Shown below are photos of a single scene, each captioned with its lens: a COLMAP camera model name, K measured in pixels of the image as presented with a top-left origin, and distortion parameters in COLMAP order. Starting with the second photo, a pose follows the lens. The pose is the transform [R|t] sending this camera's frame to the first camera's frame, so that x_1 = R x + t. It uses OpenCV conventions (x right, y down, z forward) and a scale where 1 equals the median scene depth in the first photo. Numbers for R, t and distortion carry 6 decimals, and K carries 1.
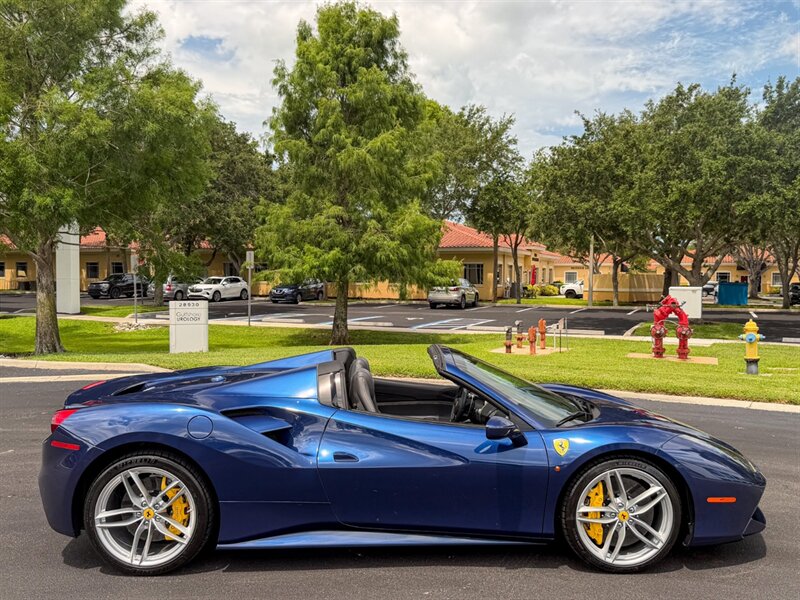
lens RADIAL K [[720.3, 0, 407.0], [0, 720.3, 315.0], [0, 0, 1]] dist [0.092348, -0.087591]
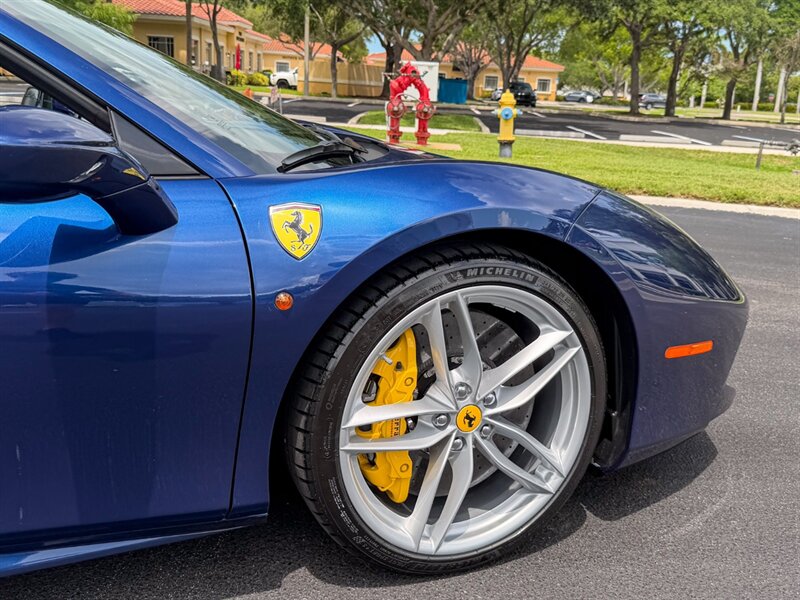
lens RADIAL K [[745.6, 0, 414.5], [0, 745.6, 290.7], [0, 0, 1]] dist [0.014622, 0.000000]
pose [[0.926130, -0.054583, 0.373233, 0.117014], [-0.029317, 0.976066, 0.215490, 0.113507], [-0.376062, -0.210514, 0.902364, 0.573478]]
